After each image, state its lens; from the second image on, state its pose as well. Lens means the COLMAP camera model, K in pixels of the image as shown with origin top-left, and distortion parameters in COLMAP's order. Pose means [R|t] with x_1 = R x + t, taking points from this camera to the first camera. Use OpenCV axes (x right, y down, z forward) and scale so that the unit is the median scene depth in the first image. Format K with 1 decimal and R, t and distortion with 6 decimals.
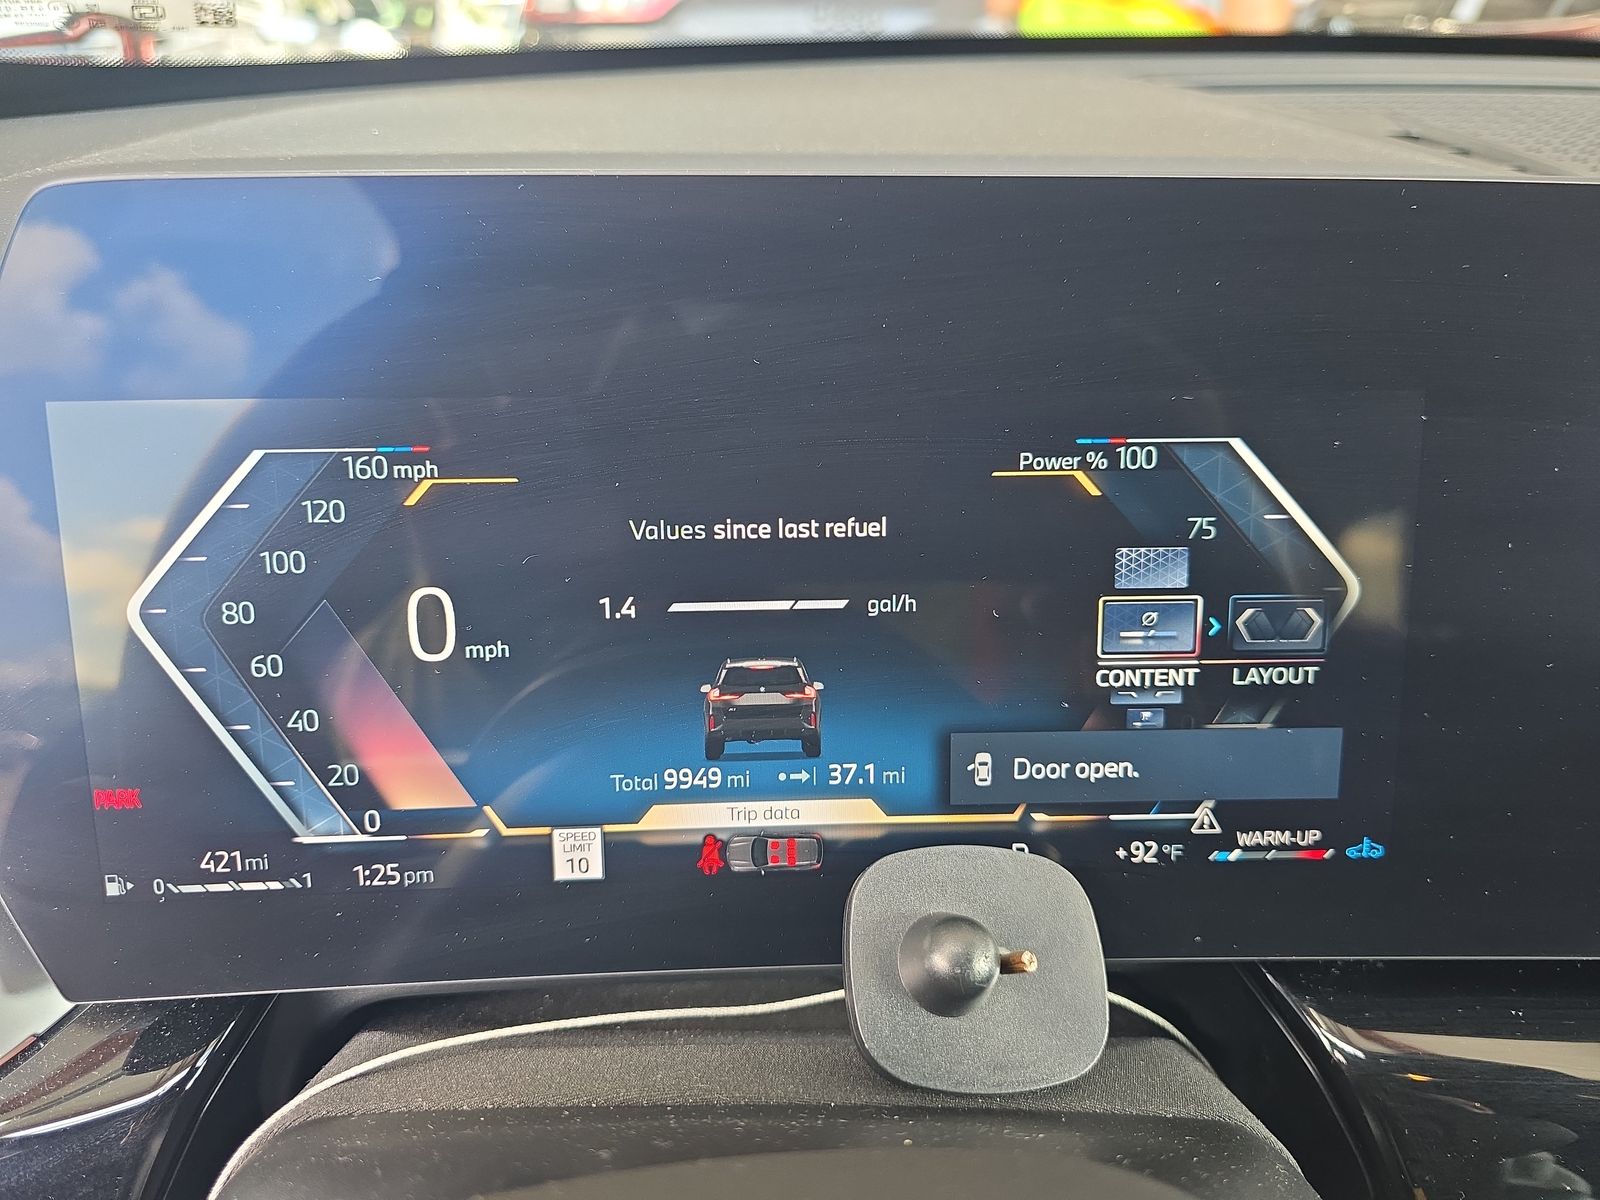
lens RADIAL K [[1091.6, 0, 800.0], [0, 1091.6, 600.0], [0, 0, 1]] dist [0.003988, -0.053797]
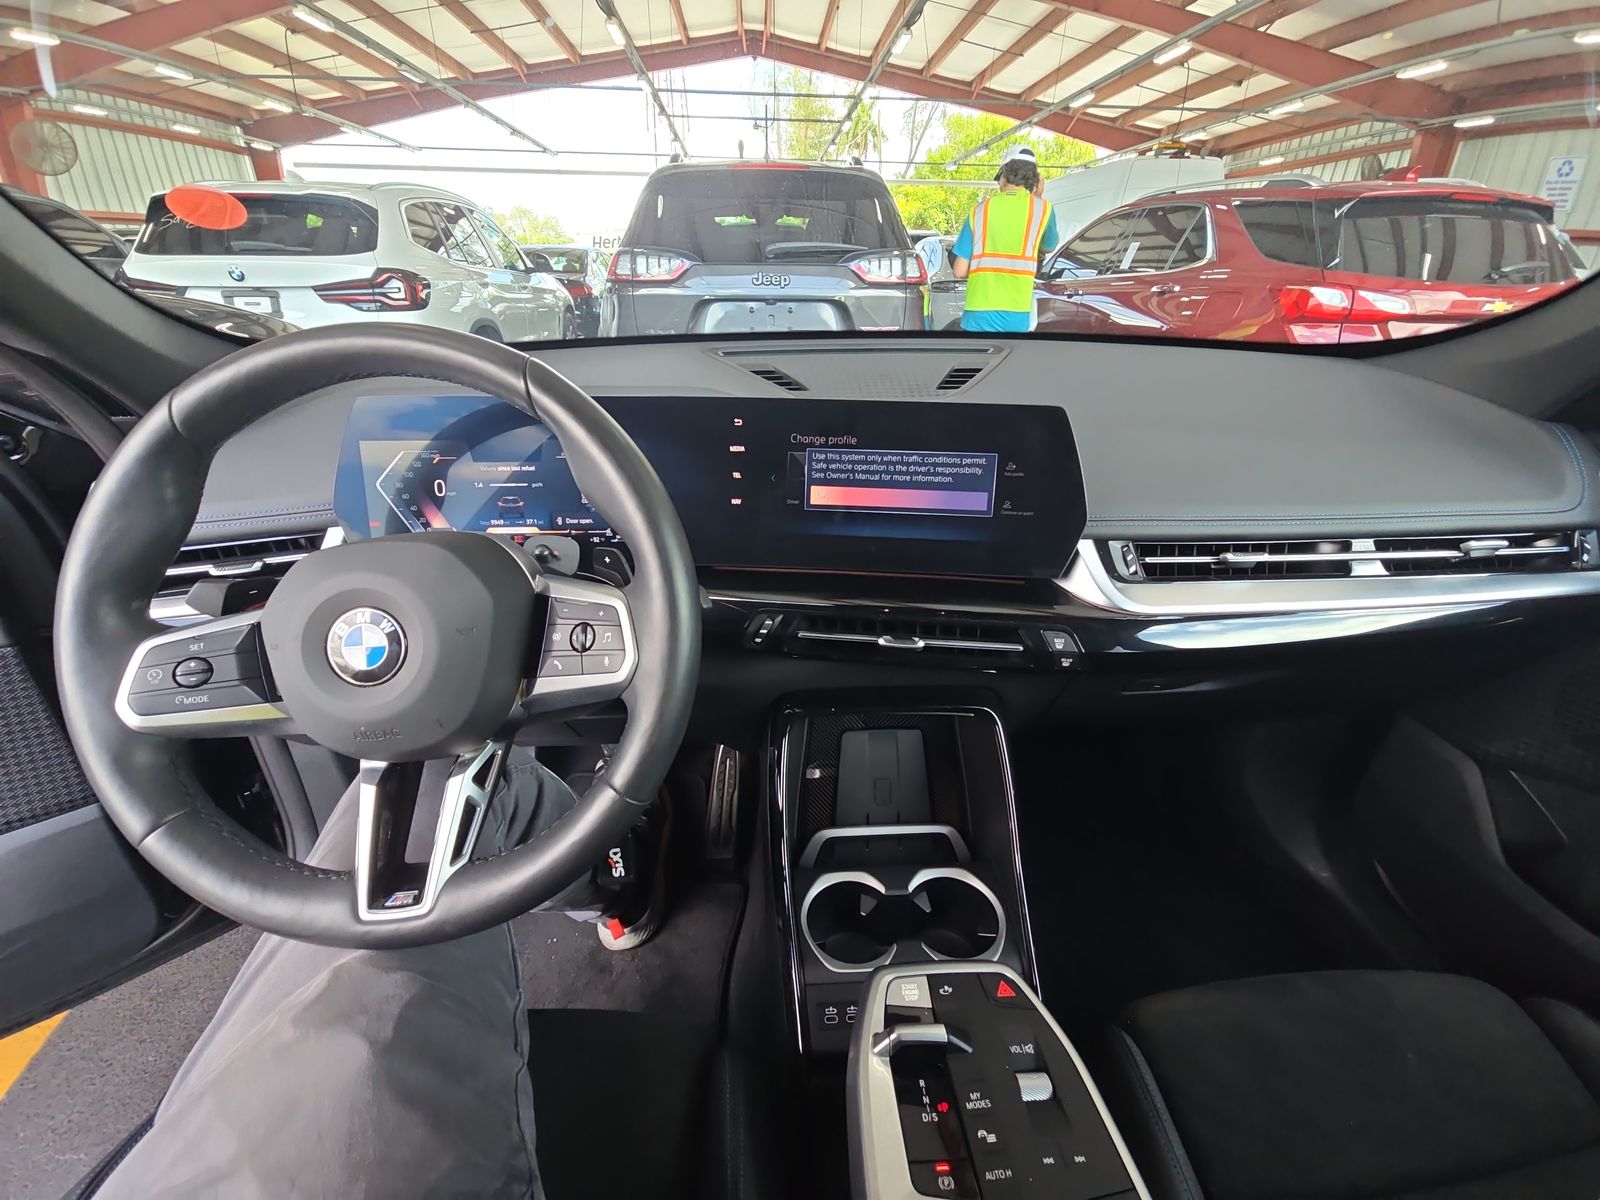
lens RADIAL K [[647.2, 0, 808.4], [0, 647.2, 604.7], [0, 0, 1]] dist [-0.002628, -0.009081]
pose [[0.999877, -0.000741, -0.015692, 1.323588], [0.000785, 0.999996, 0.002766, 0.525897], [0.015690, -0.002778, 0.999873, -1.821552]]
